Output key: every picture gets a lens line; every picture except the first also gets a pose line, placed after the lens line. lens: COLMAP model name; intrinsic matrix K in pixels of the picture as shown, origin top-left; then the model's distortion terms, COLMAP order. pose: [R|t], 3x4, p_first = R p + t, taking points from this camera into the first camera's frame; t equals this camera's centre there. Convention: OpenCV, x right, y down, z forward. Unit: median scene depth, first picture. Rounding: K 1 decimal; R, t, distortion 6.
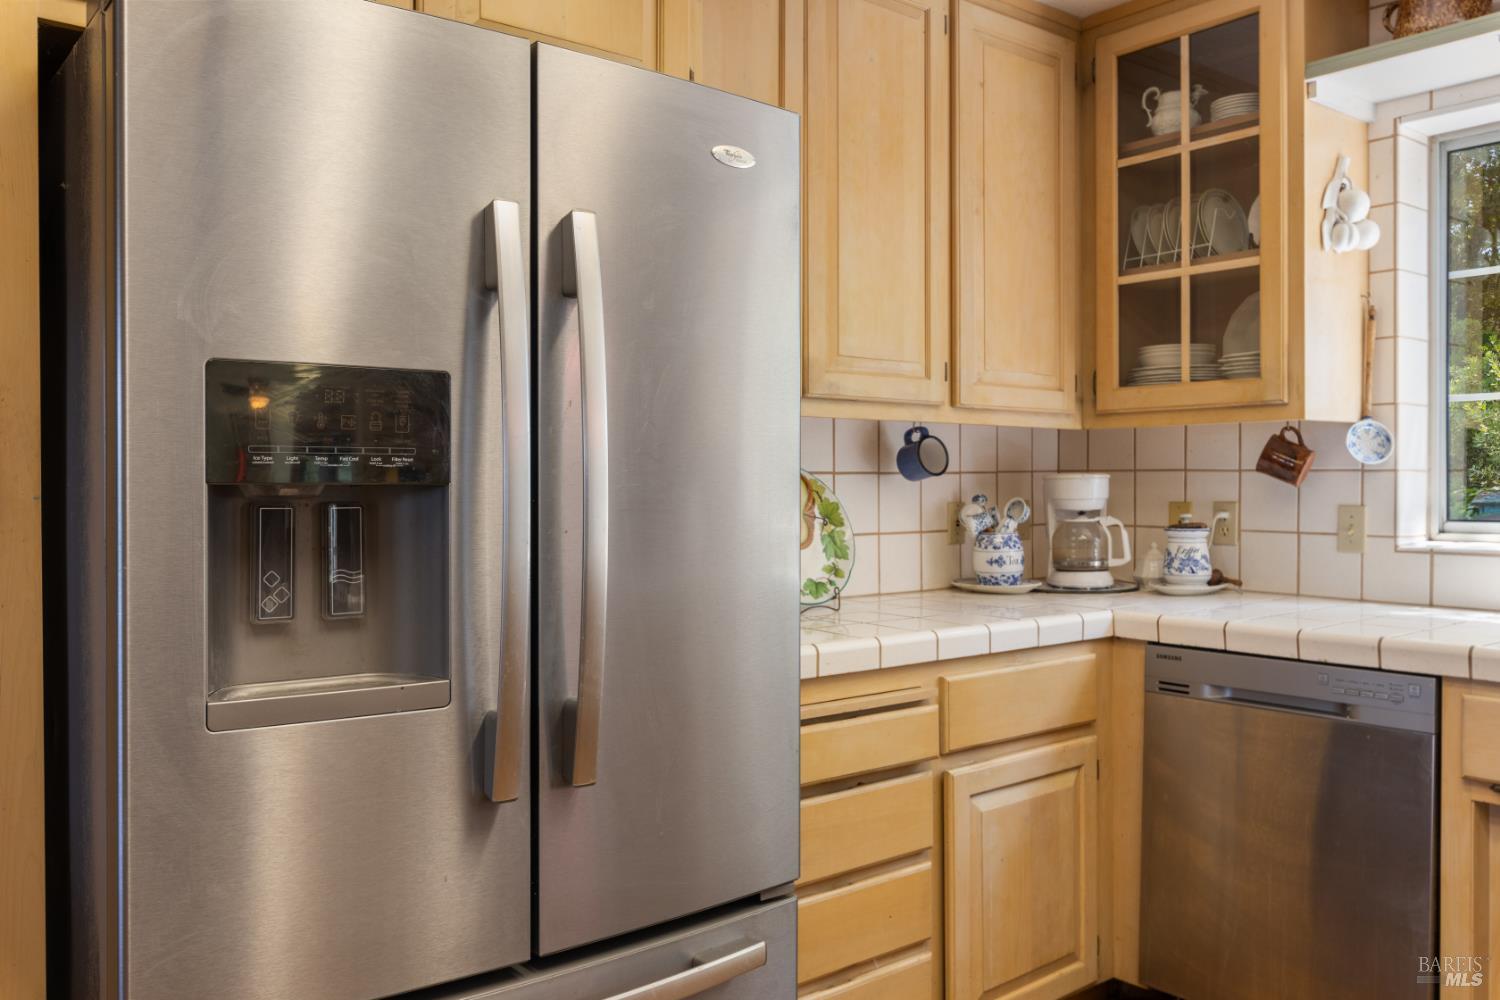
lens RADIAL K [[1215.2, 0, 749.9], [0, 1215.2, 497.2], [0, 0, 1]] dist [0.002039, 0.008603]
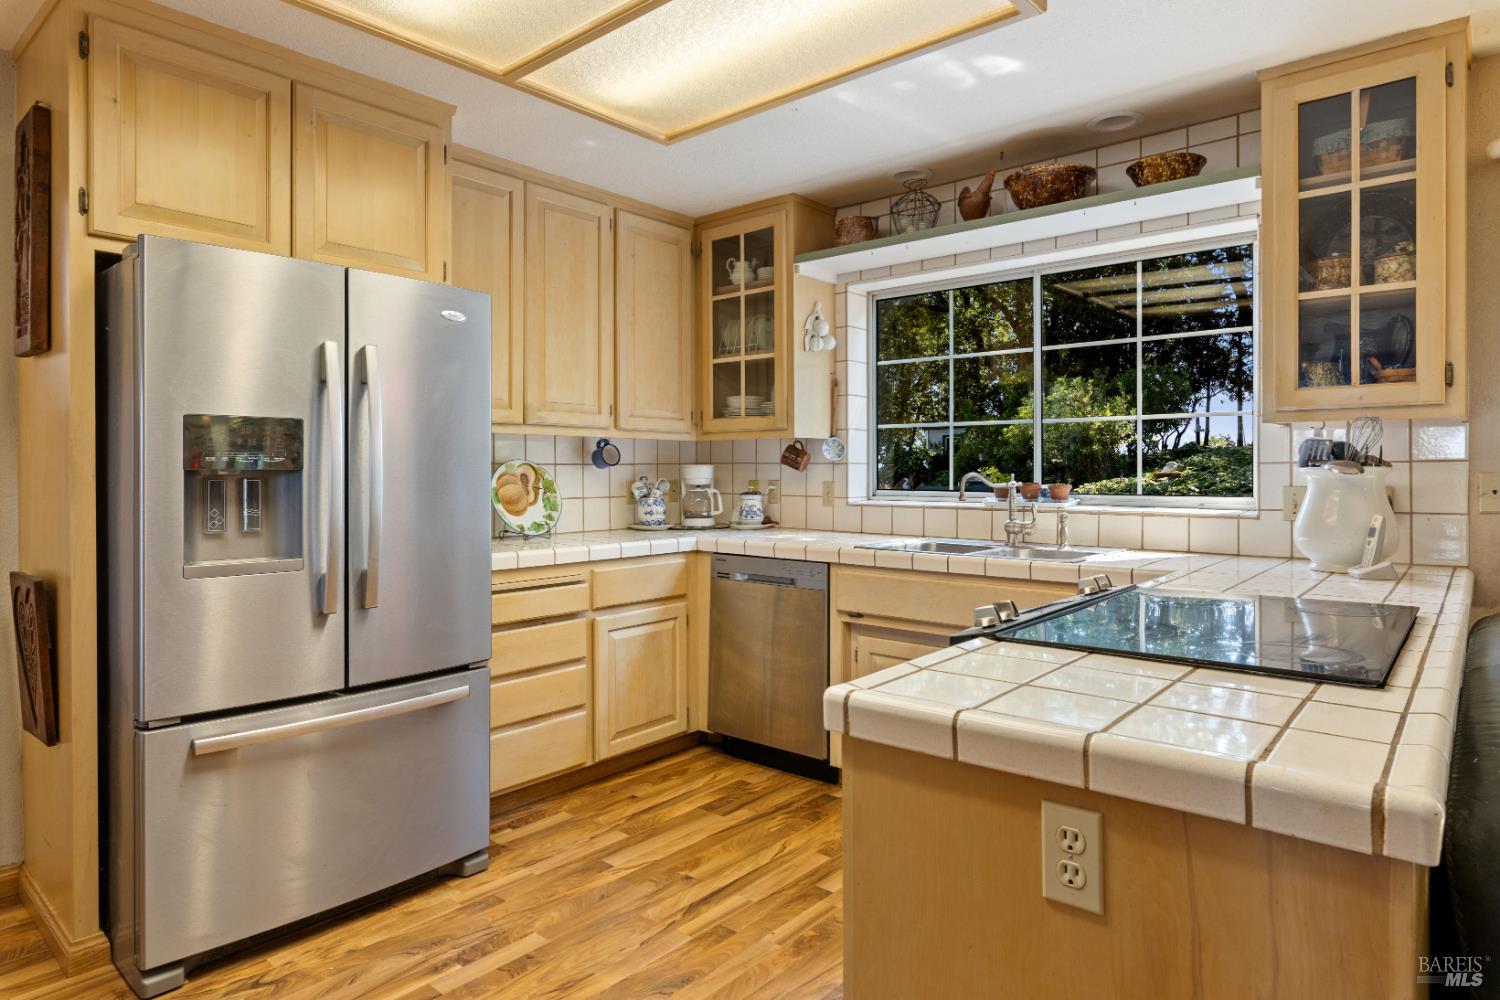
lens RADIAL K [[881.7, 0, 758.4], [0, 881.7, 474.1], [0, 0, 1]] dist [0.003570, 0.002398]
pose [[0.984299, -0.000172, 0.176507, 0.145847], [0.001490, 0.999972, -0.007332, 0.005078], [-0.176501, 0.007480, 0.984272, -0.372187]]
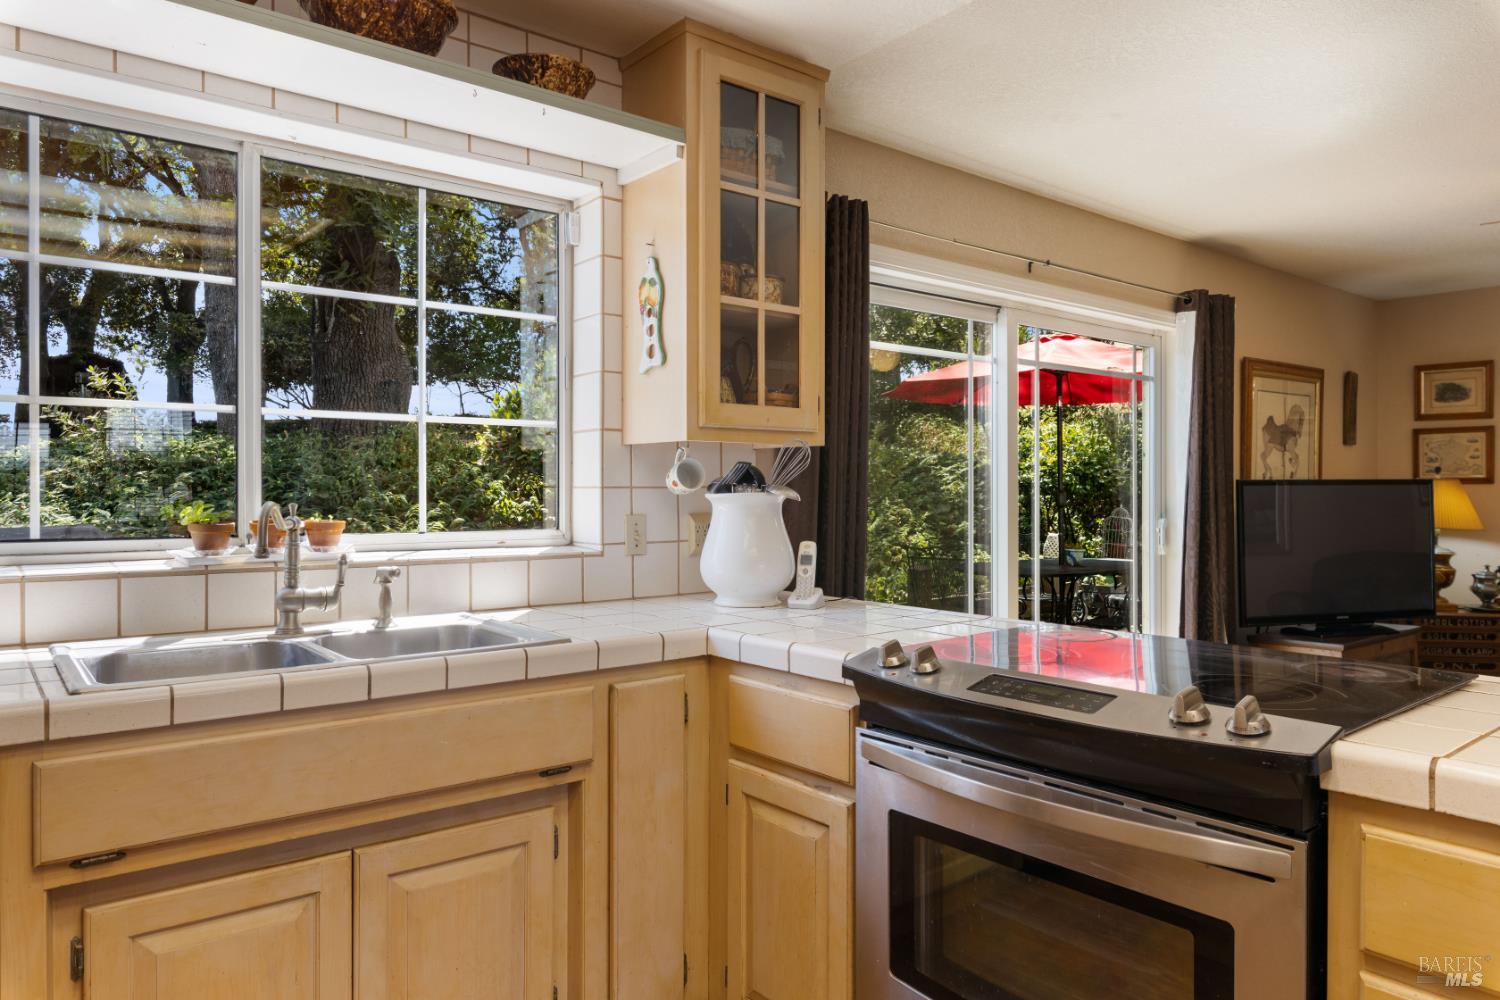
lens RADIAL K [[977.3, 0, 744.1], [0, 977.3, 496.2], [0, 0, 1]] dist [0.008657, 0.000705]
pose [[0.027175, -0.000363, 0.999631, -0.033933], [0.014105, 0.999901, -0.000020, -0.004567], [-0.999531, 0.014100, 0.027177, 0.399810]]
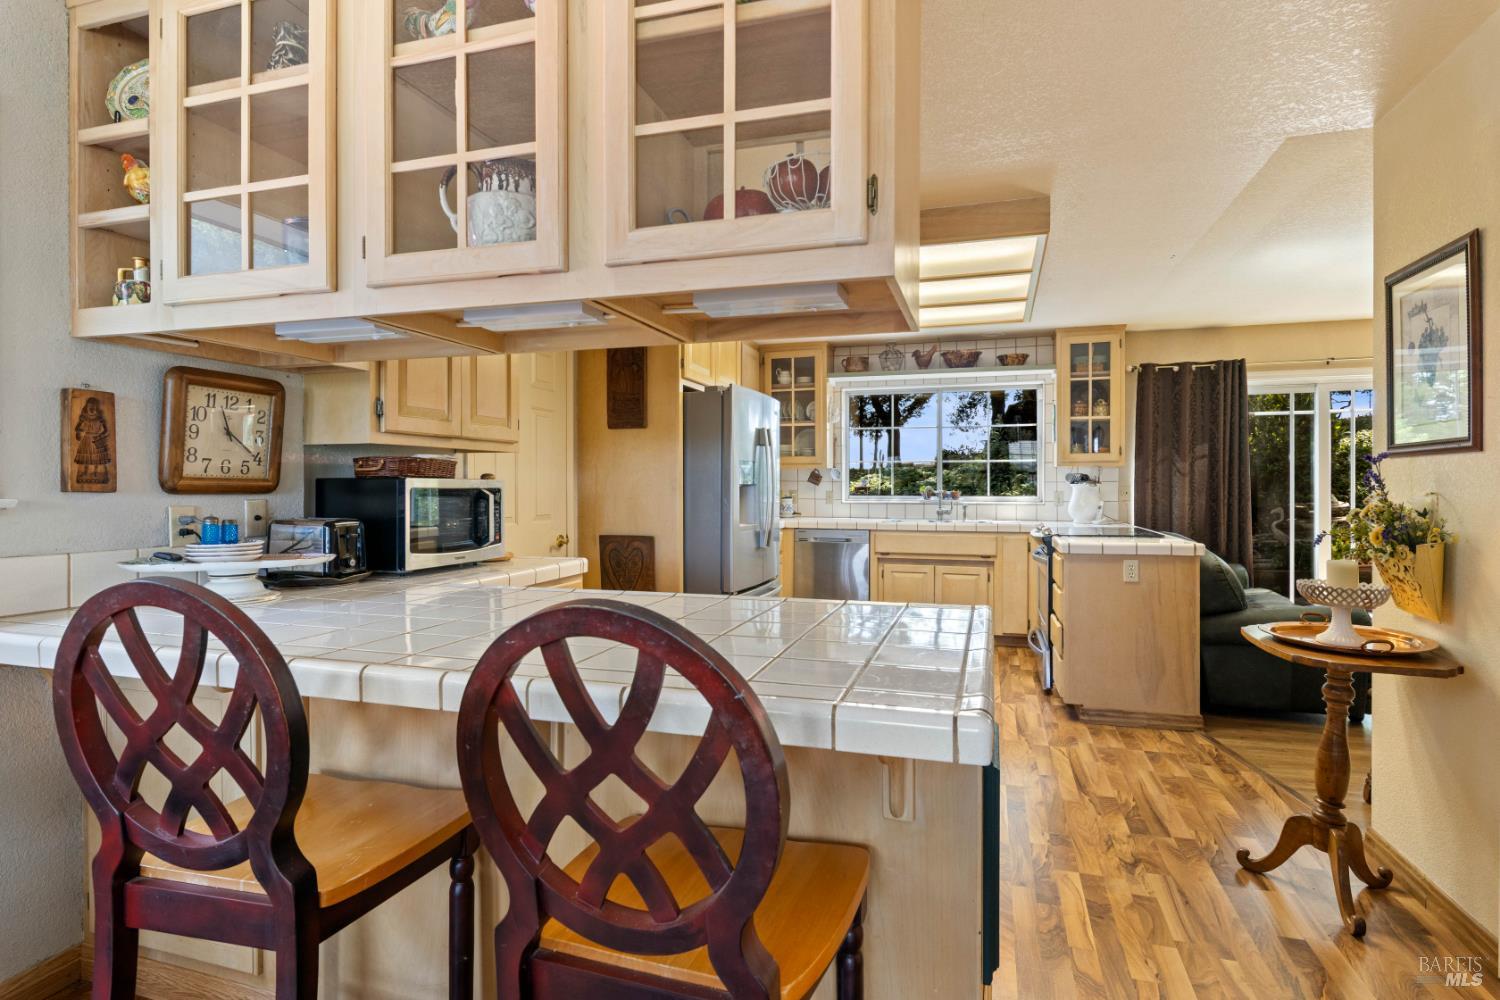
lens RADIAL K [[781.2, 0, 747.7], [0, 781.2, 489.1], [0, 0, 1]] dist [-0.002672, -0.000557]
pose [[0.833845, -0.002392, 0.551993, -1.045112], [0.005796, 0.999973, -0.004422, 0.010323], [-0.551968, 0.006887, 0.833837, -0.848384]]
